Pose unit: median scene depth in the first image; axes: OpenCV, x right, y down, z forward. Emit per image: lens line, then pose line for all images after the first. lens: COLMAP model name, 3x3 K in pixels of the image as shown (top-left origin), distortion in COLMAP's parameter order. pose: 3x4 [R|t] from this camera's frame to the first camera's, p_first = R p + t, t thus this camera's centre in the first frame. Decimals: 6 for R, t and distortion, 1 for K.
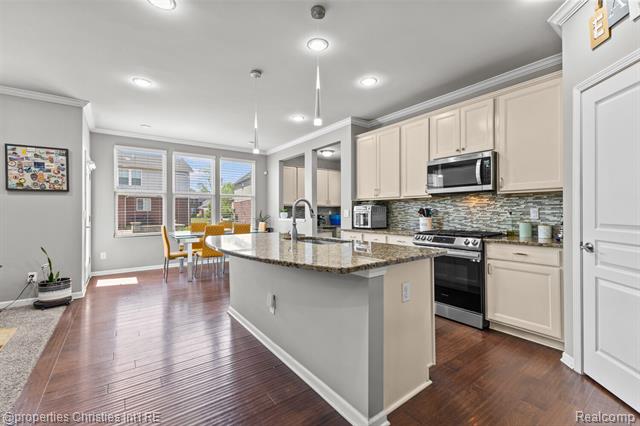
lens RADIAL K [[278.9, 0, 321.9], [0, 278.9, 210.2], [0, 0, 1]] dist [0.014342, -0.002558]
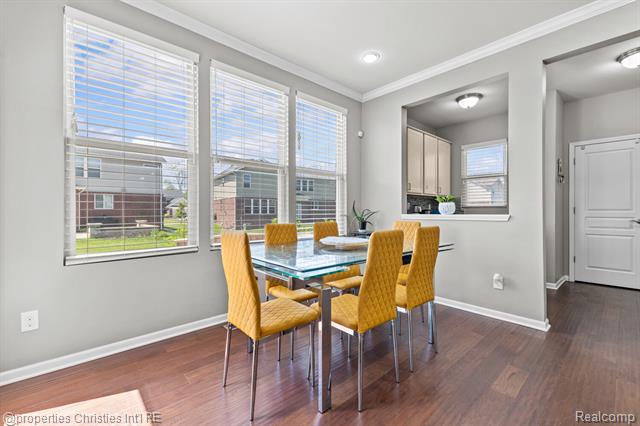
lens RADIAL K [[278.9, 0, 318.4], [0, 278.9, 211.4], [0, 0, 1]] dist [0.014342, -0.002558]
pose [[0.995292, 0.002336, 0.096892, -0.661871], [-0.002531, 0.999995, 0.001885, 0.037189], [-0.096887, -0.002121, 0.995293, 0.894306]]
